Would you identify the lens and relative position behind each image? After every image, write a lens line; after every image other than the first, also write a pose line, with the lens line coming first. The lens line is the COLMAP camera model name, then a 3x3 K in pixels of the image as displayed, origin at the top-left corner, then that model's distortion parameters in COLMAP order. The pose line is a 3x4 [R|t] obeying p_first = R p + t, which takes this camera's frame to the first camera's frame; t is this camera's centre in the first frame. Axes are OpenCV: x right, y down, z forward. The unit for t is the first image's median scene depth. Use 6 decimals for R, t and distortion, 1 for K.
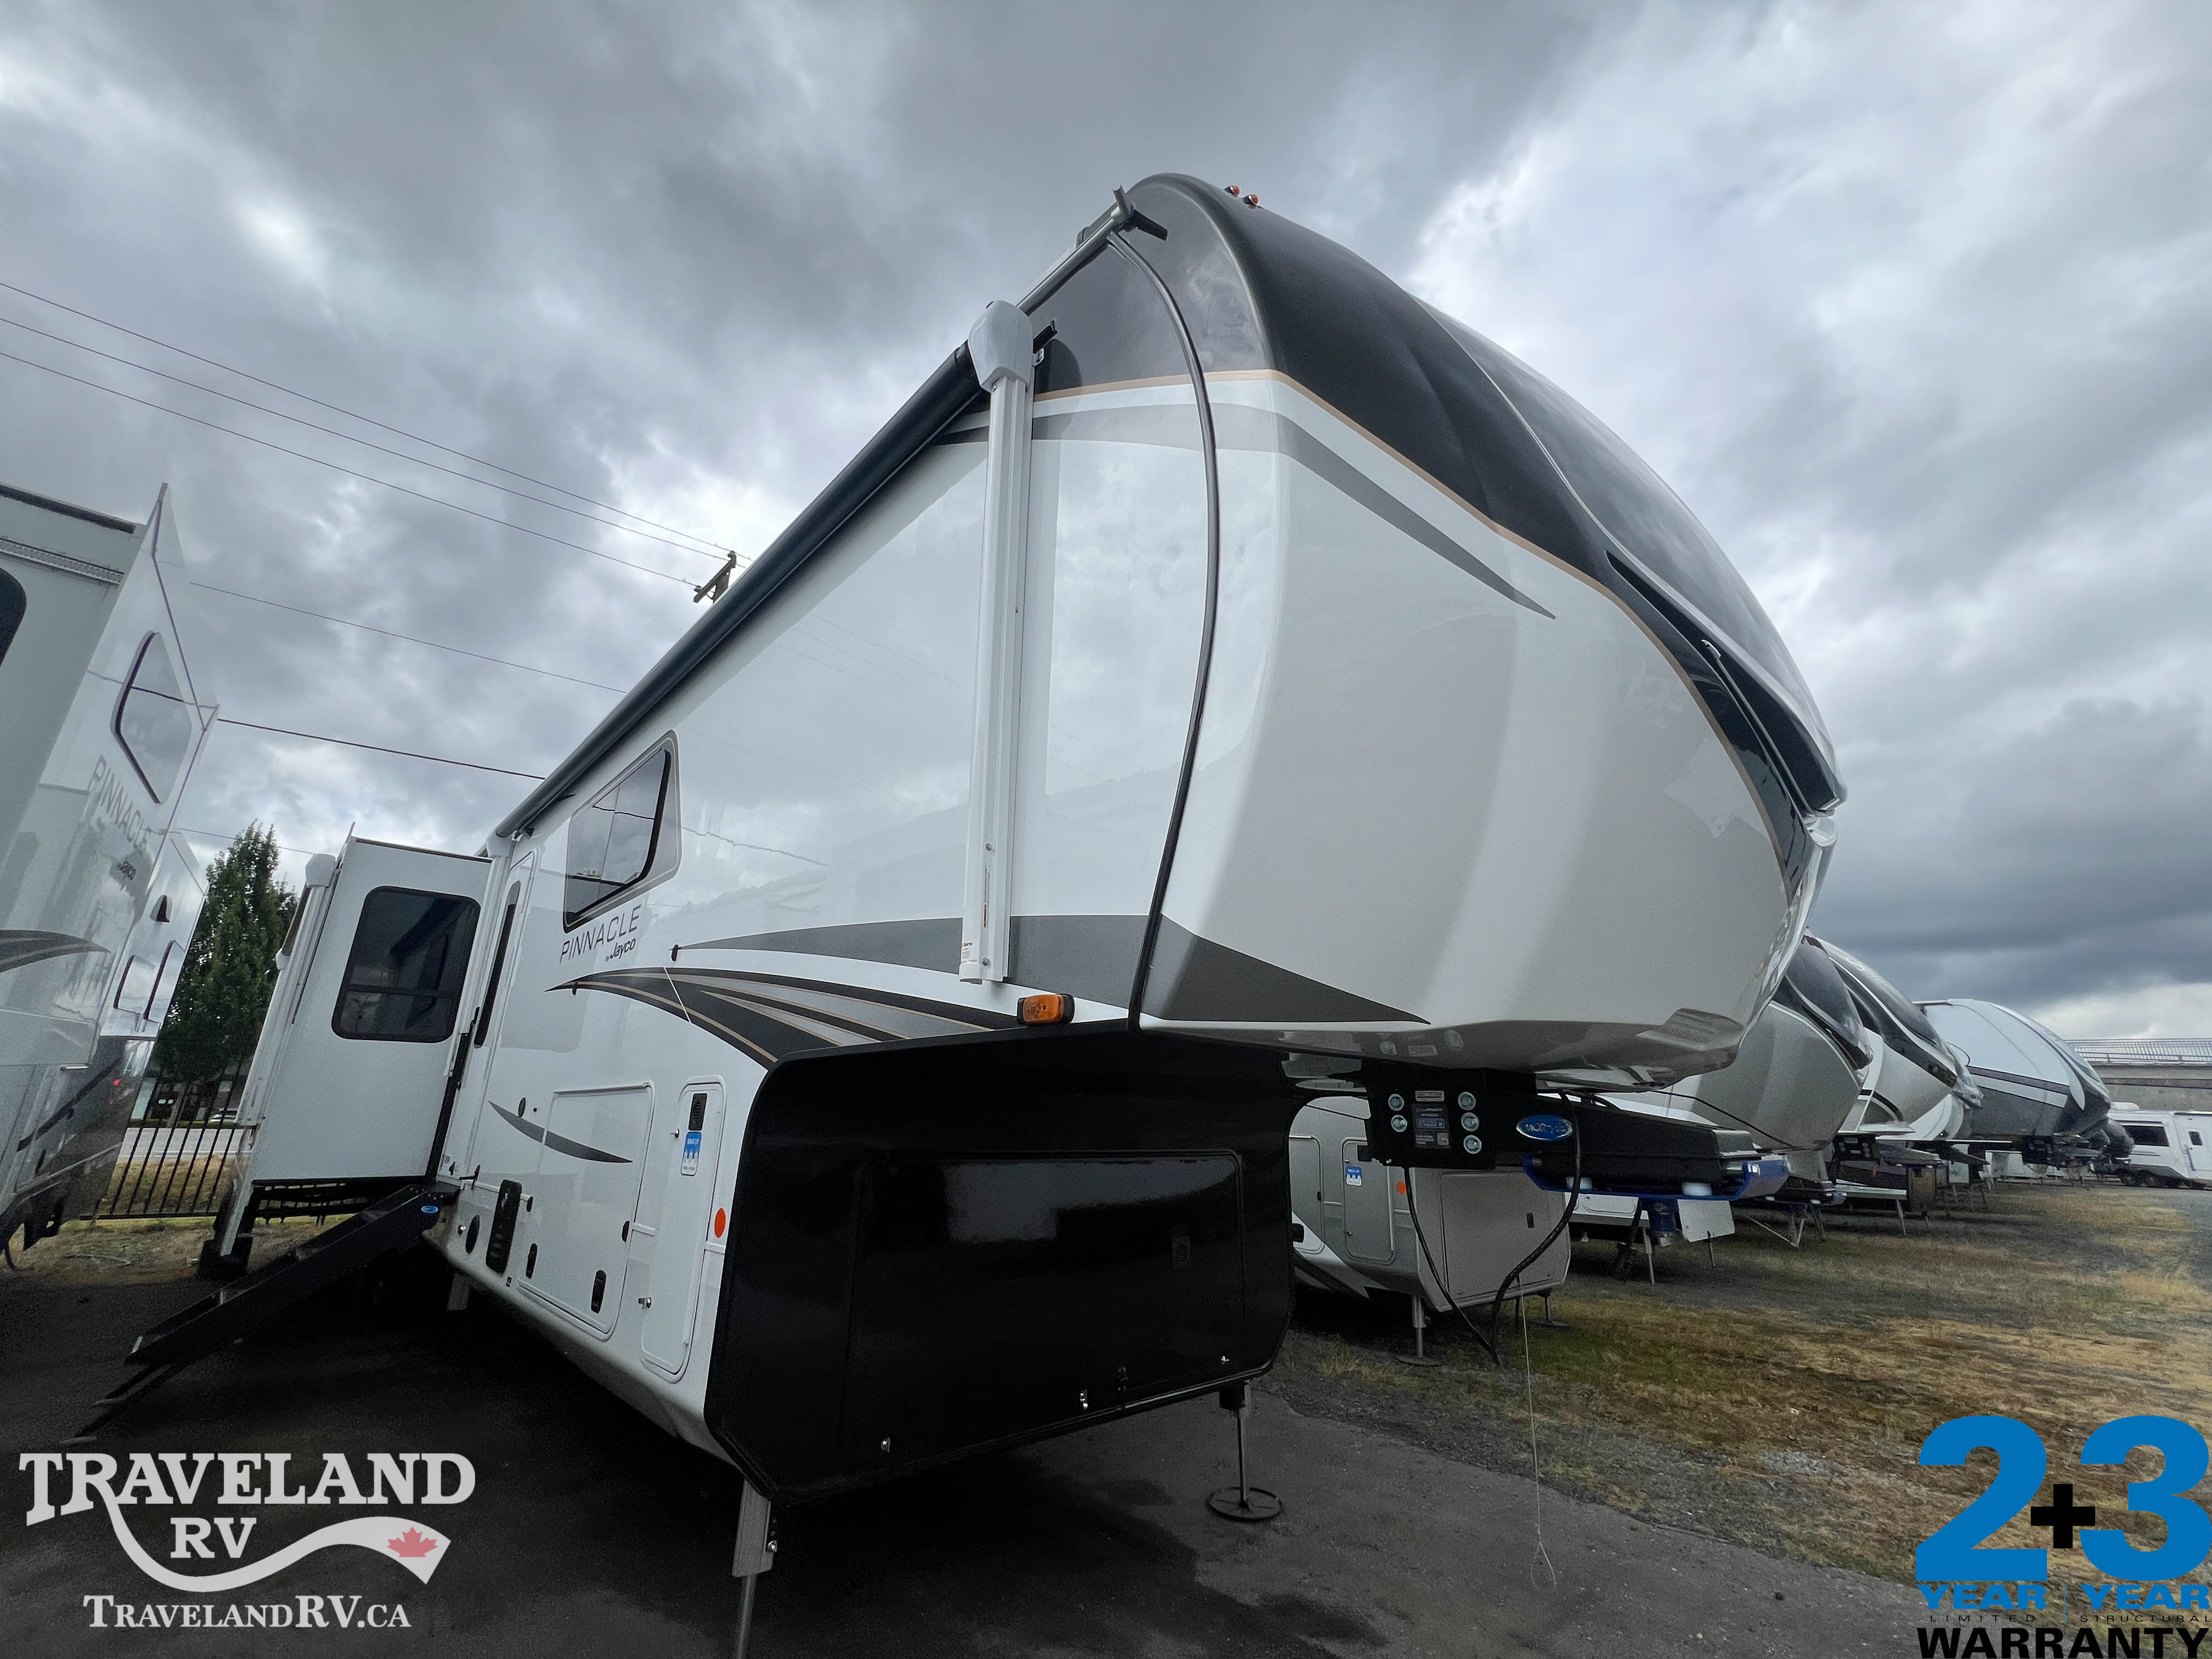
lens RADIAL K [[893.8, 0, 1108.1], [0, 893.8, 837.5], [0, 0, 1]] dist [-0.000845, 0.000044]
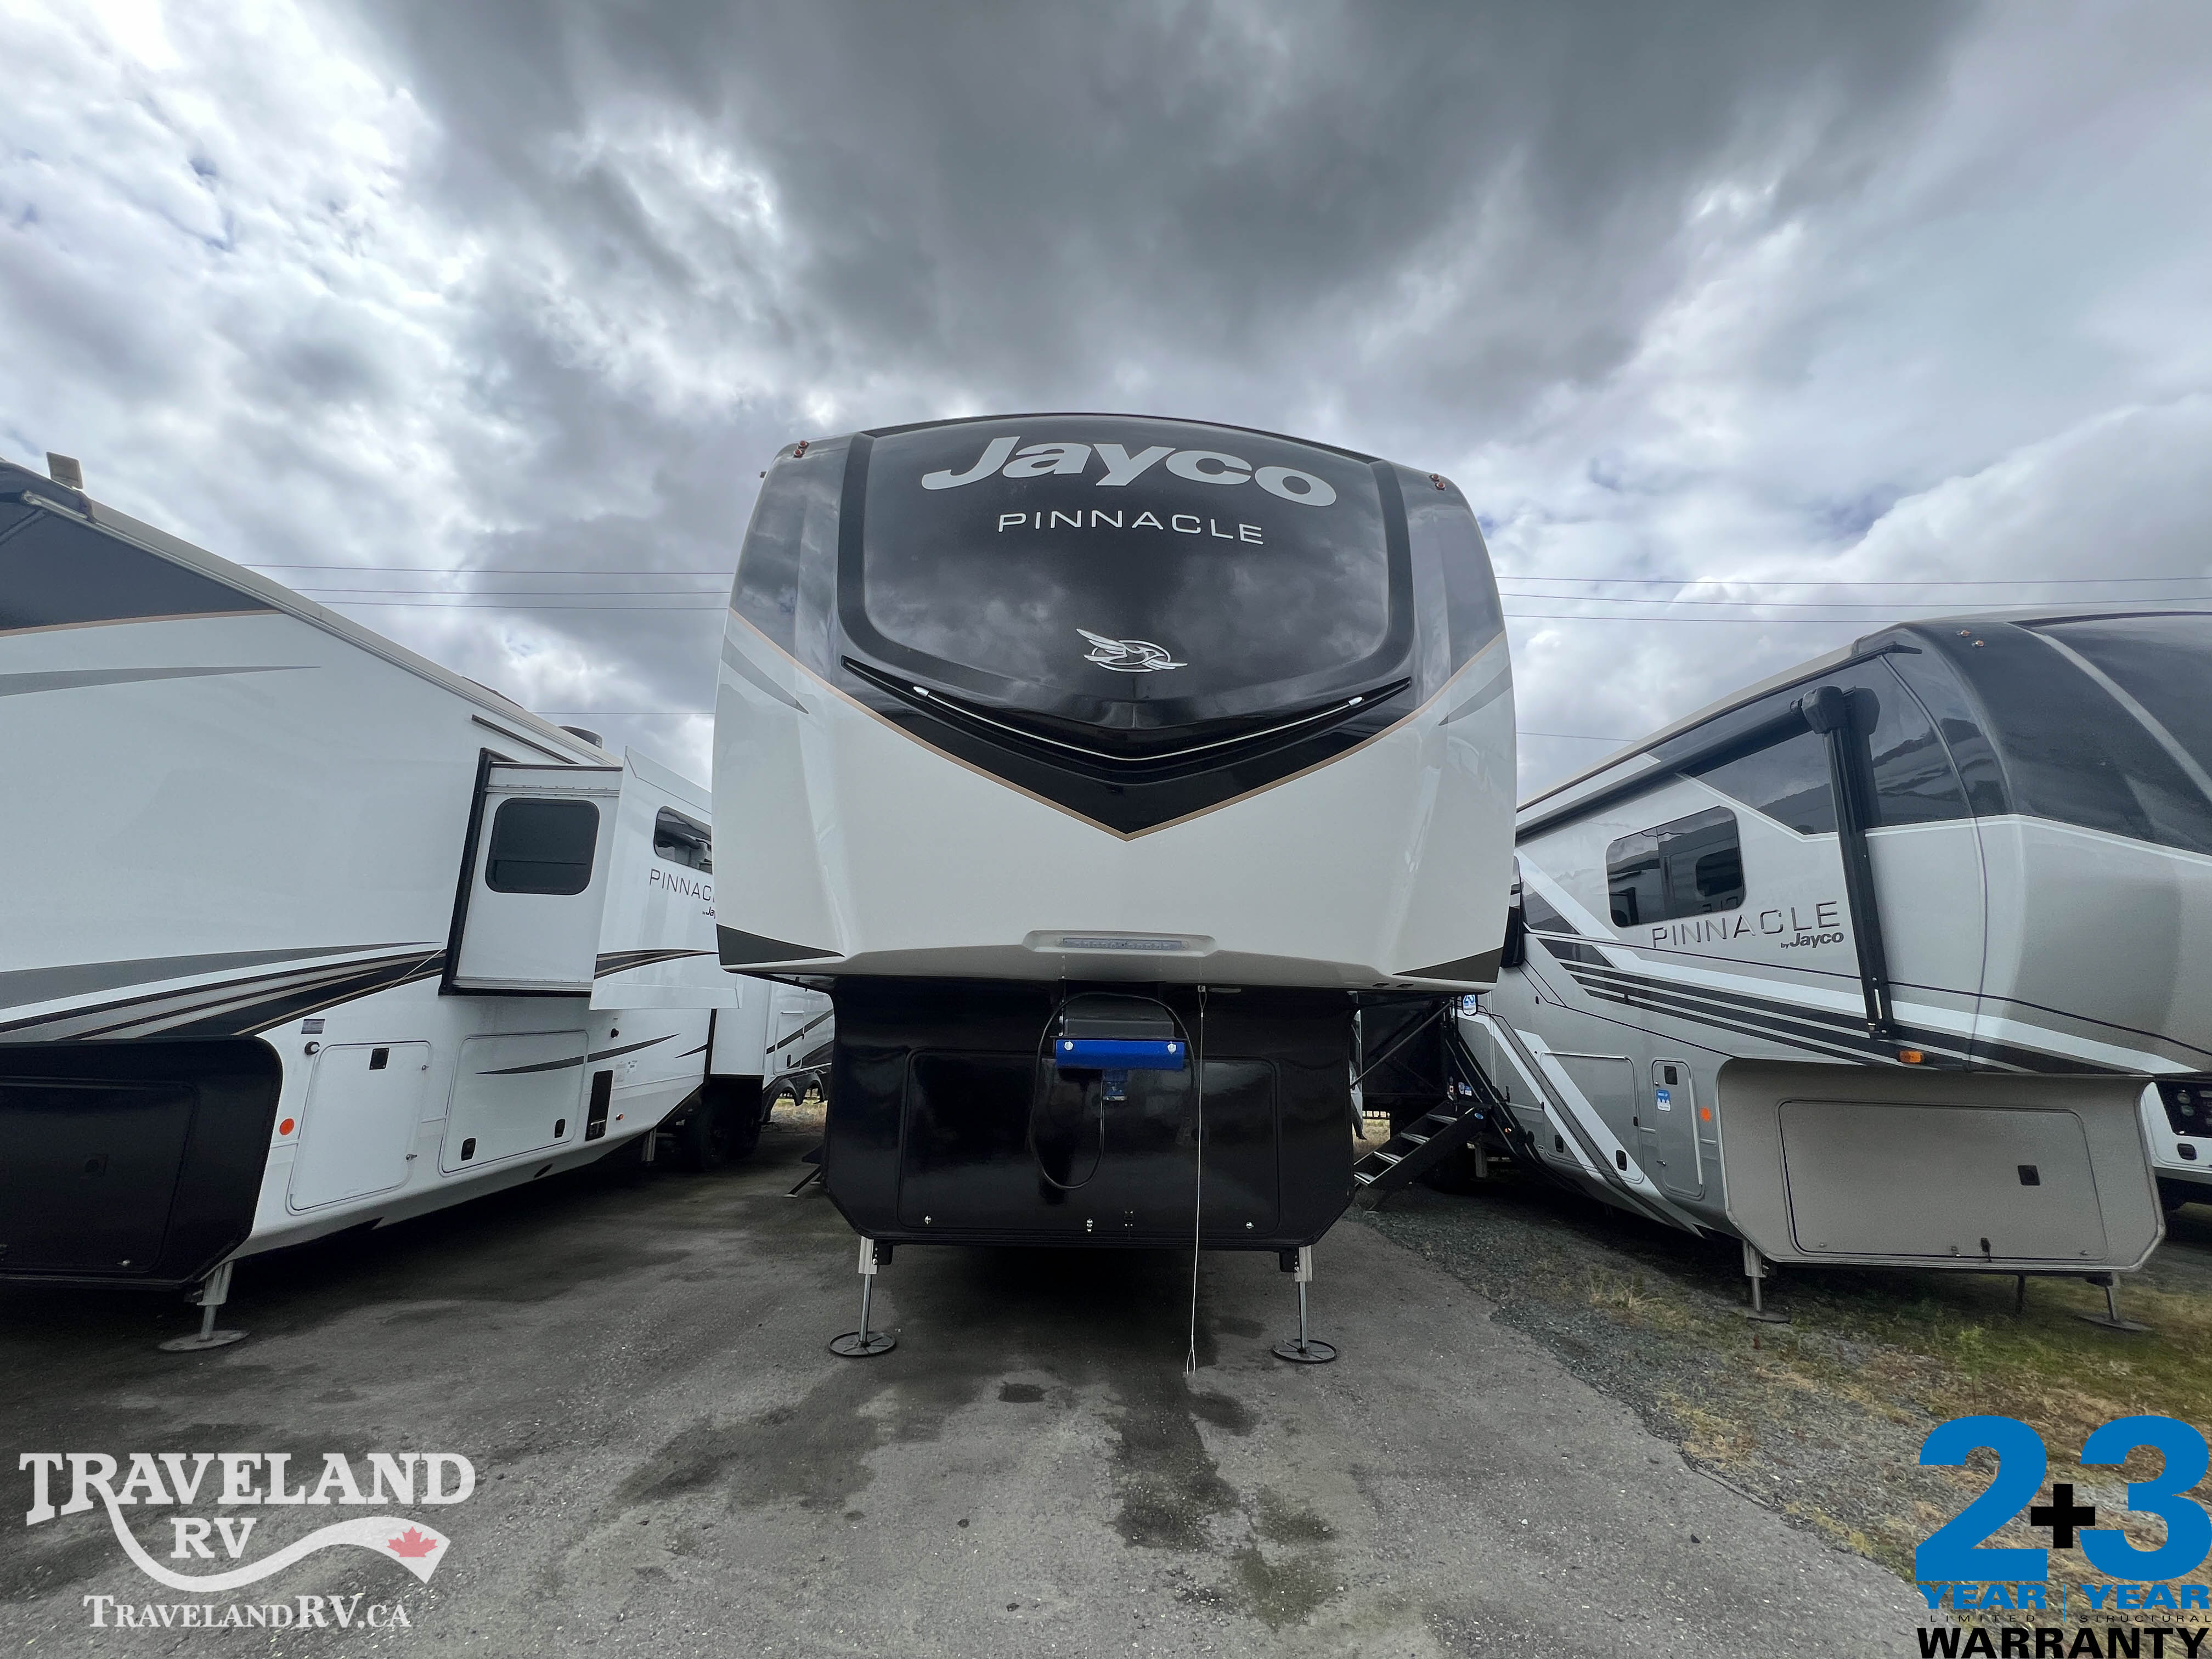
lens RADIAL K [[881.2, 0, 1101.8], [0, 881.2, 826.0], [0, 0, 1]] dist [-0.000151, -0.000059]
pose [[0.765601, -0.149040, -0.625813, 0.786329], [0.186299, 0.982474, -0.006068, 0.020525], [0.615749, -0.111943, 0.779950, 0.002634]]
